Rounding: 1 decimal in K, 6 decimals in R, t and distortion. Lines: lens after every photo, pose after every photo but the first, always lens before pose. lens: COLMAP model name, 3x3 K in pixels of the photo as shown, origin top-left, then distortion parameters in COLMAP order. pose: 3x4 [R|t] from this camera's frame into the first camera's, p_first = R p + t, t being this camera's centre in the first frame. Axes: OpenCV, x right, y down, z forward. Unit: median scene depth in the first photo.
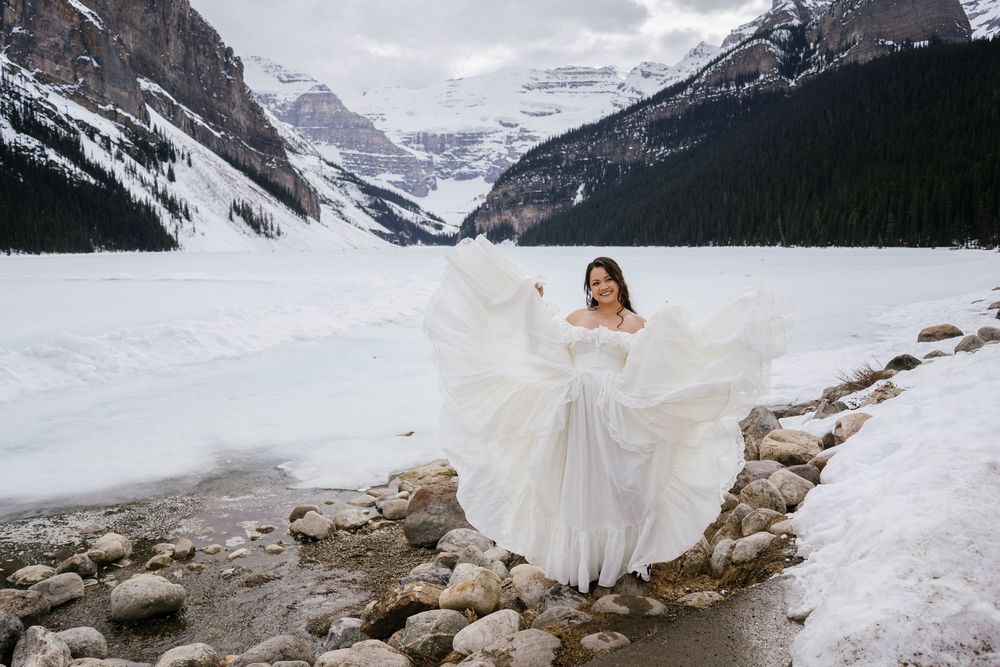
lens RADIAL K [[776.1, 0, 491.0], [0, 776.1, 321.9], [0, 0, 1]] dist [-0.093238, 0.010541]
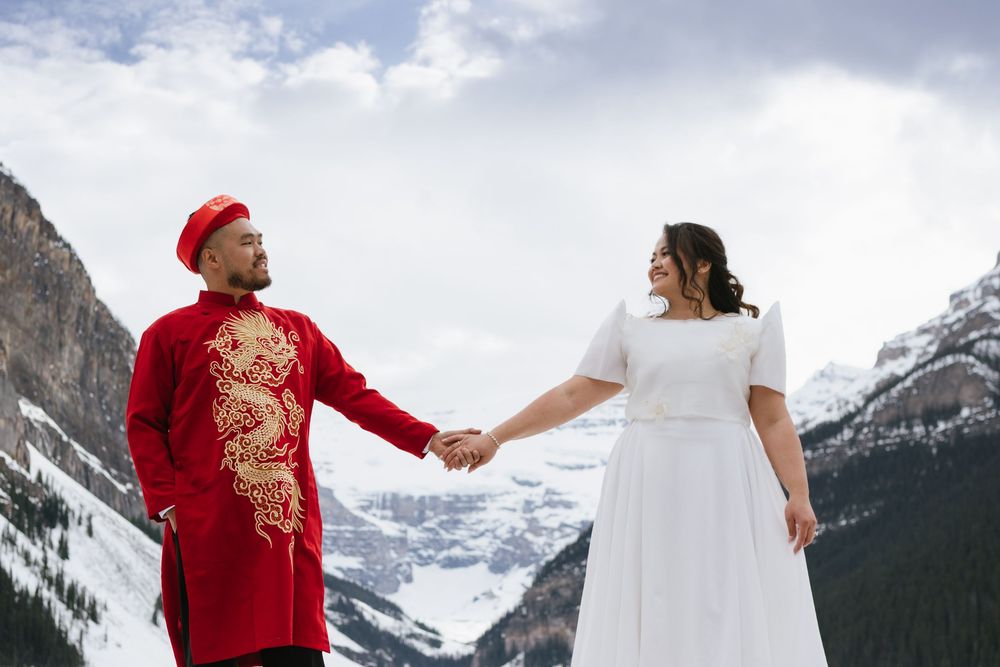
lens RADIAL K [[1249.3, 0, 449.7], [0, 1249.3, 421.6], [0, 0, 1]] dist [-0.017884, 0.024705]
pose [[0.999366, 0.013902, -0.032766, -0.038108], [-0.022923, 0.955619, -0.293711, 0.001114], [0.027229, 0.294276, 0.955333, -0.005691]]
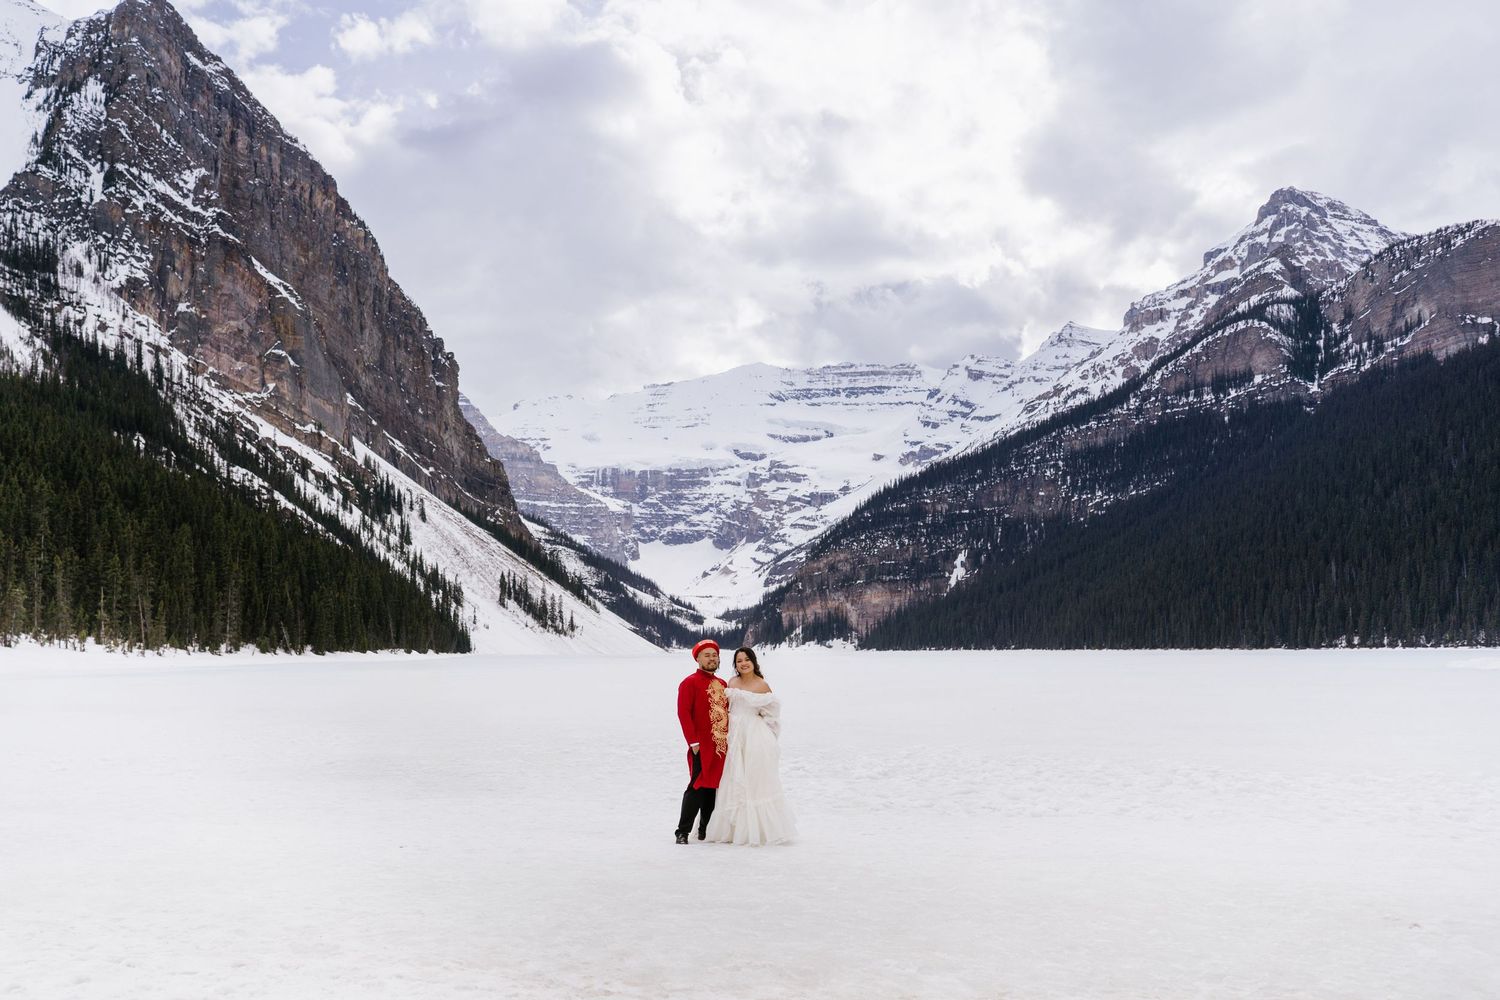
lens RADIAL K [[1278.8, 0, 650.5], [0, 1278.8, 549.8], [0, 0, 1]] dist [-0.018865, 0.001570]
pose [[0.999321, 0.000322, -0.036849, -0.098823], [-0.006790, 0.984450, -0.175534, 0.003525], [0.036219, 0.175665, 0.983783, -0.024236]]
